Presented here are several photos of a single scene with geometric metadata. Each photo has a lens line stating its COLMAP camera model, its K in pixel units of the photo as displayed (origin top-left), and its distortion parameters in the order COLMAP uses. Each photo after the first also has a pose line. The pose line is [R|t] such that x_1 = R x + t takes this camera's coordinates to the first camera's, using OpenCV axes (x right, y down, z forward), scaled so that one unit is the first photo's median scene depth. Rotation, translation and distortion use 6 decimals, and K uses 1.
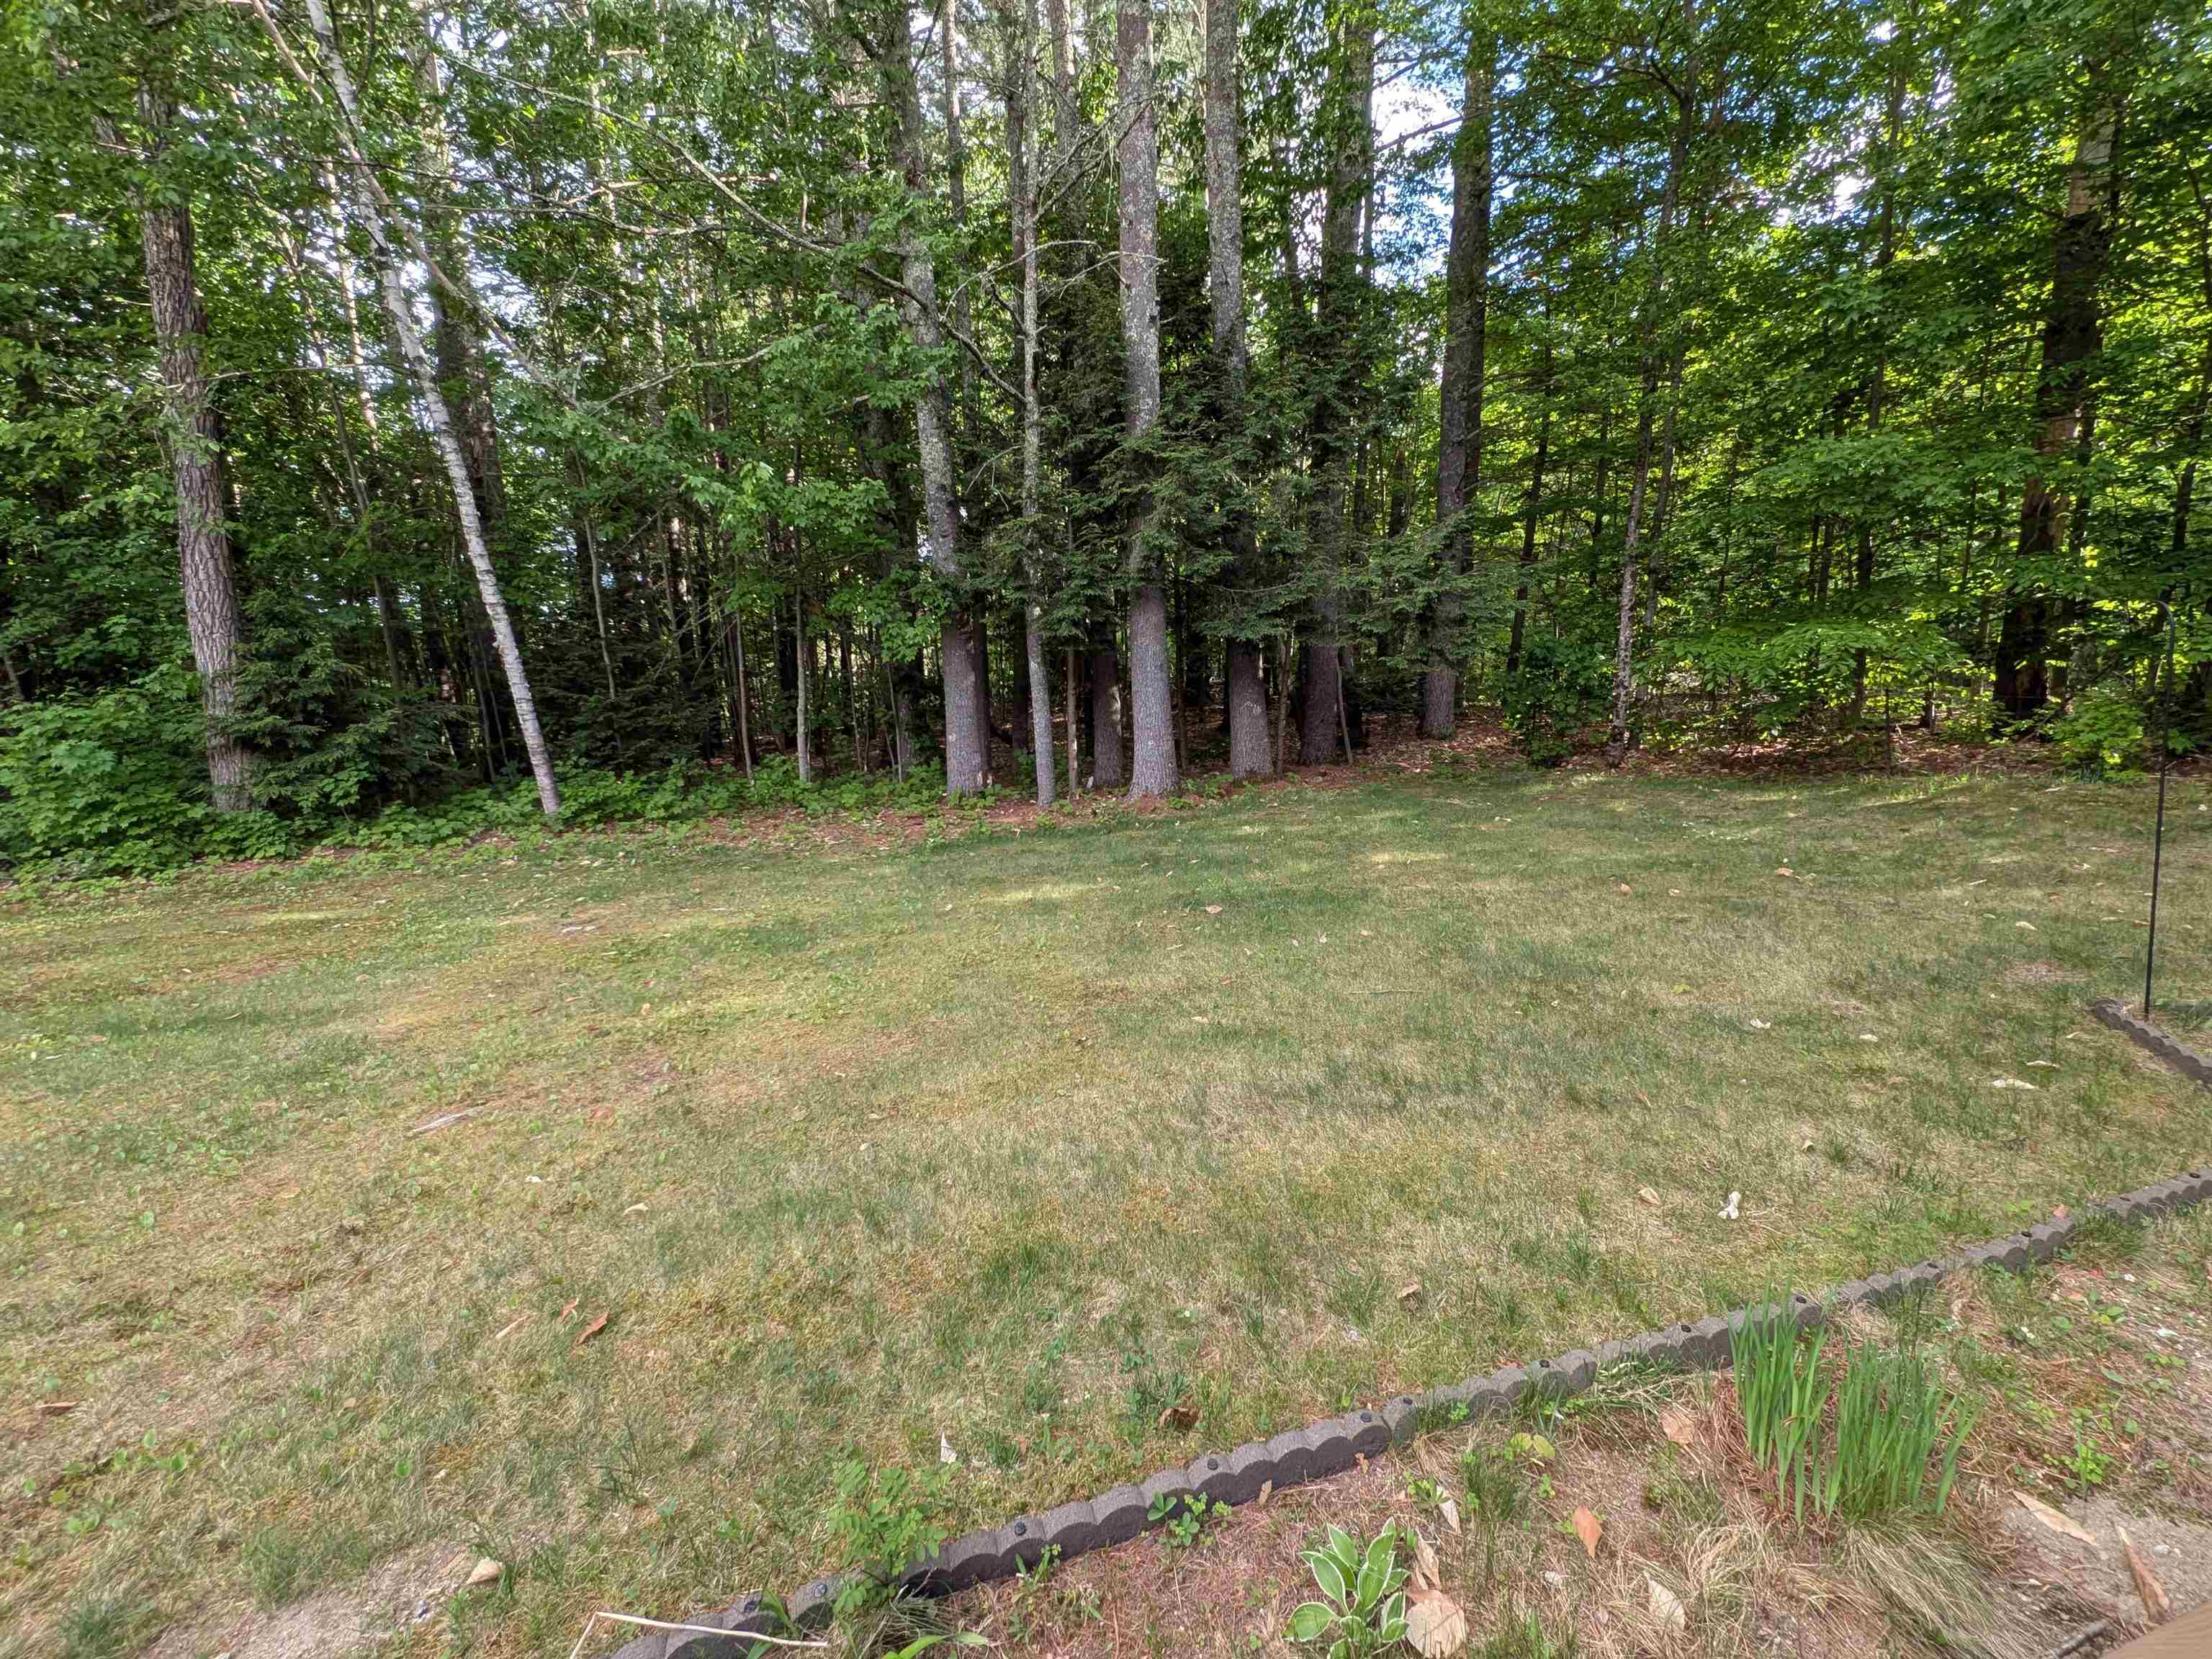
lens RADIAL K [[888.7, 0, 1106.0], [0, 888.7, 829.5], [0, 0, 1]] dist [0.014805, -0.000931]
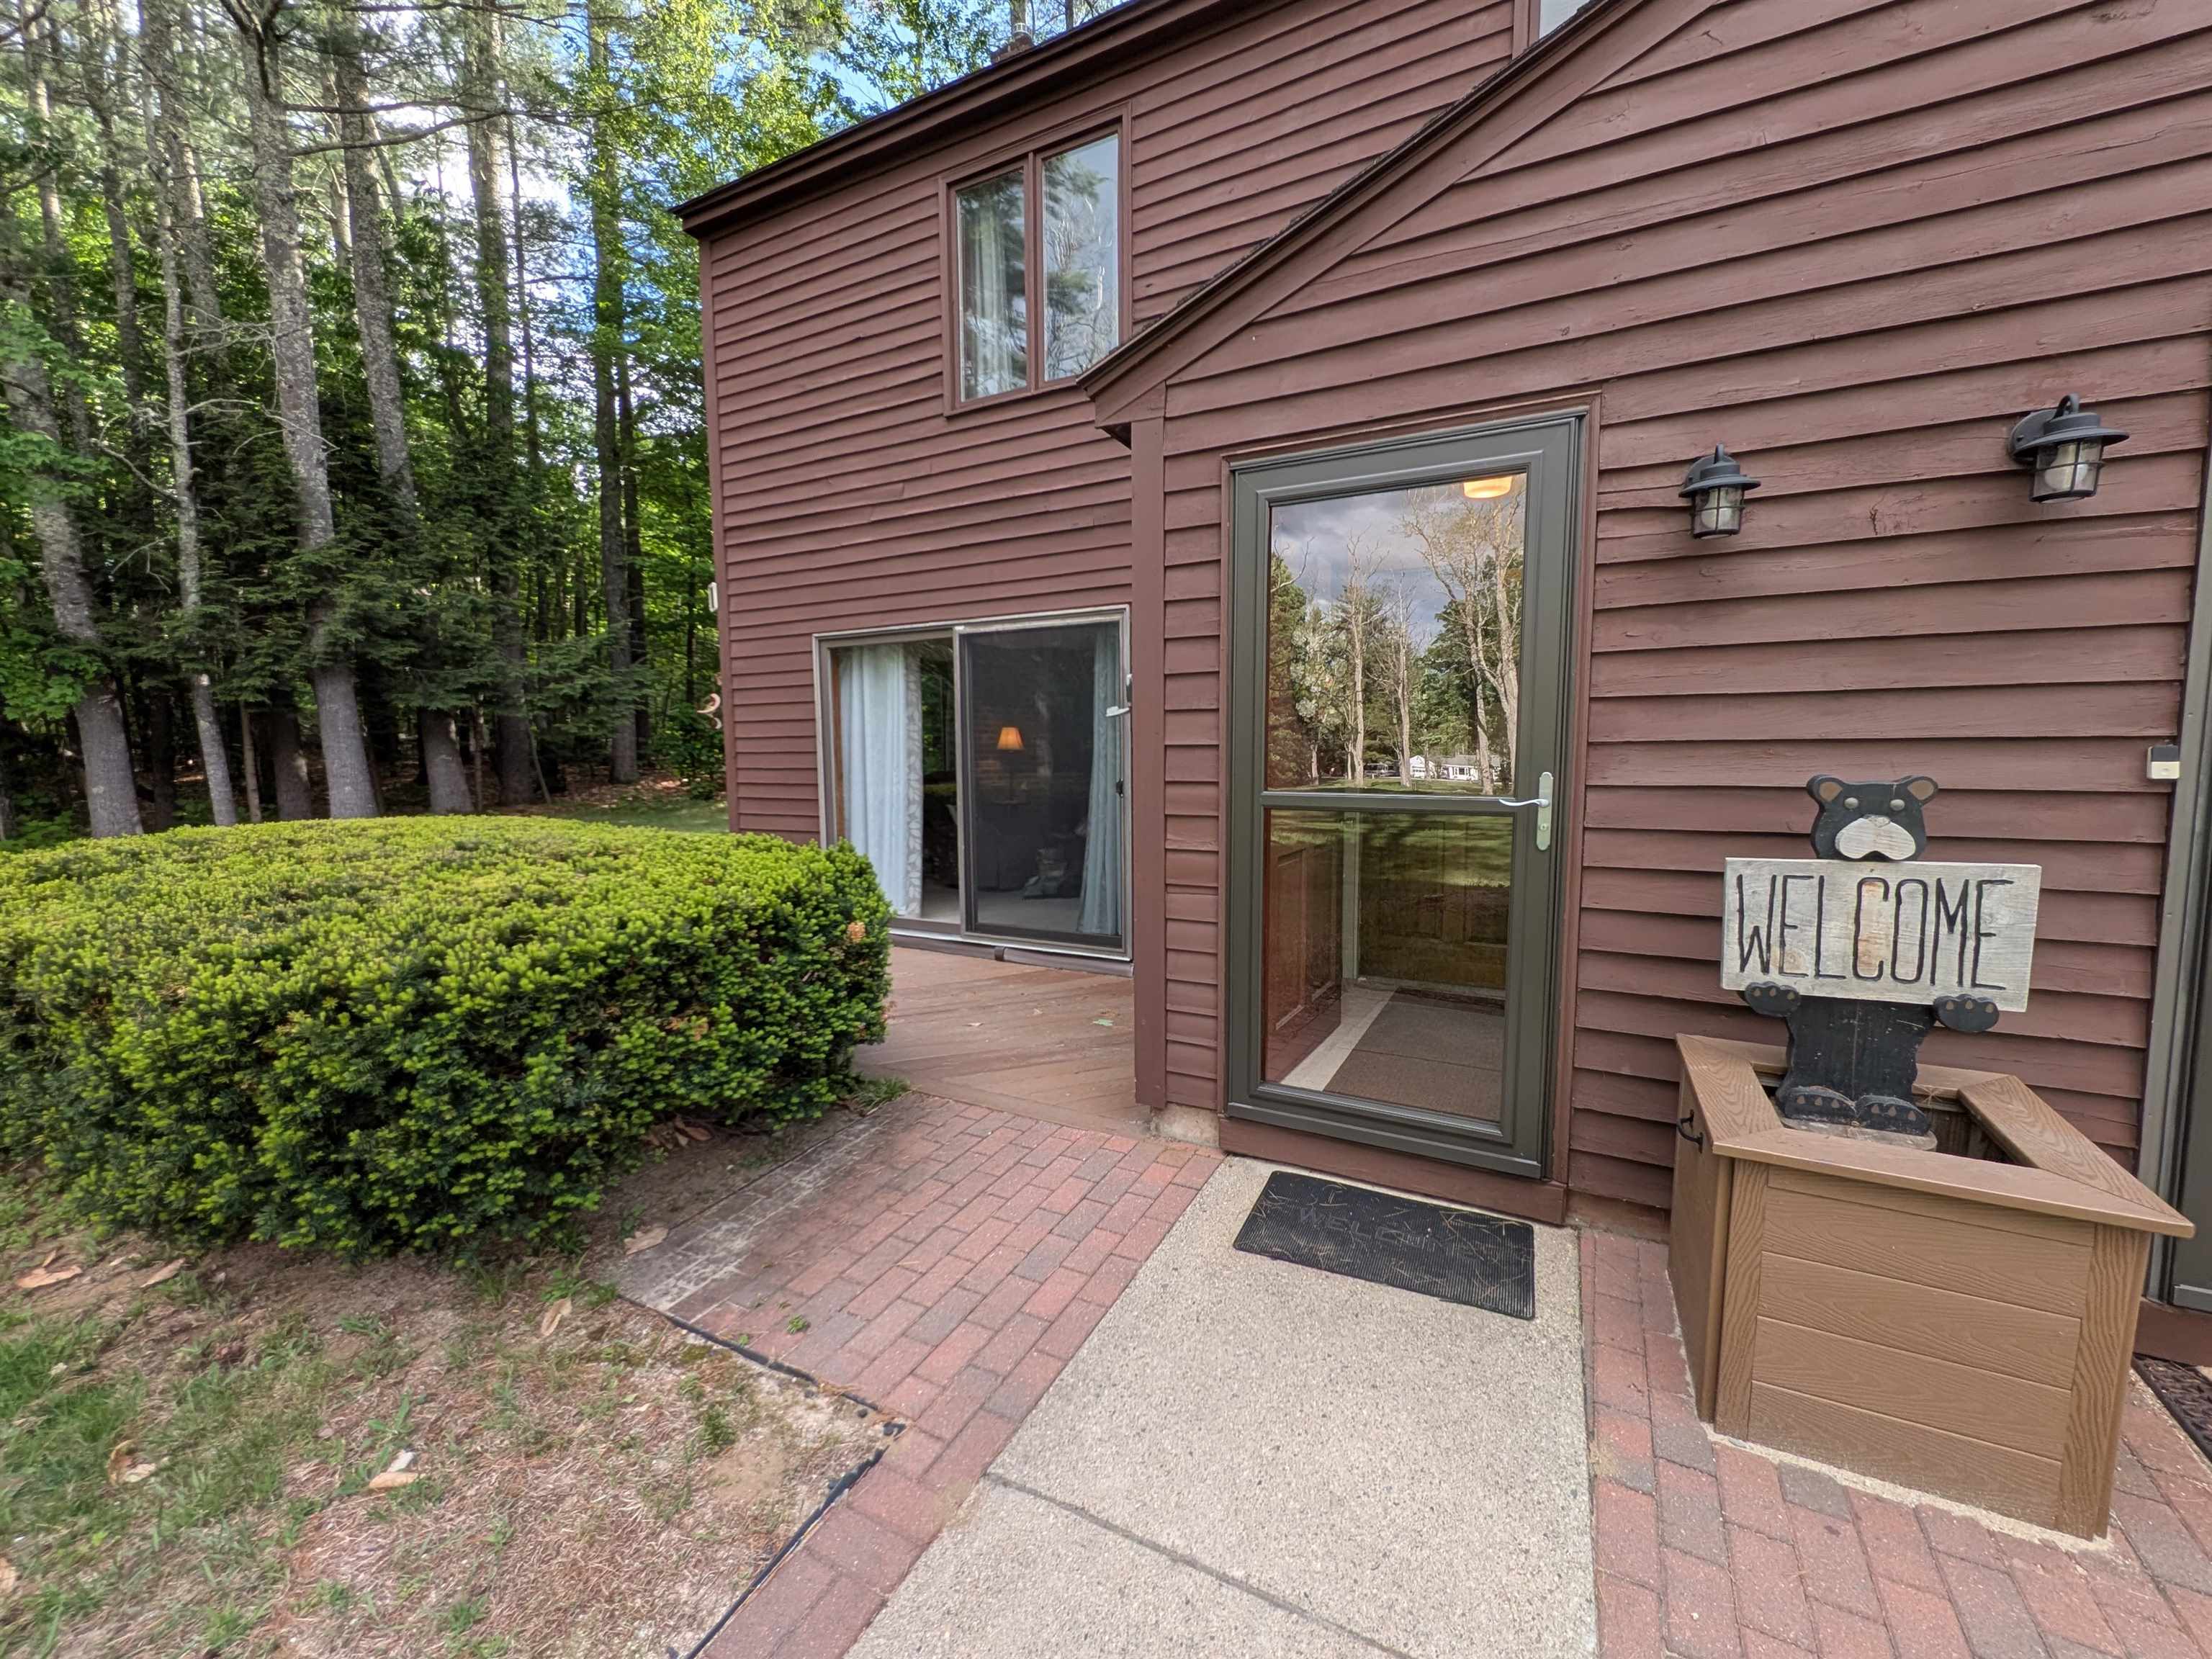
lens RADIAL K [[881.5, 0, 1103.3], [0, 881.5, 816.1], [0, 0, 1]] dist [0.013145, -0.000182]
pose [[0.706187, -0.054828, 0.705899, -0.022196], [0.122895, 0.991356, -0.045945, 0.034084], [-0.697278, 0.119197, 0.706821, -0.163055]]
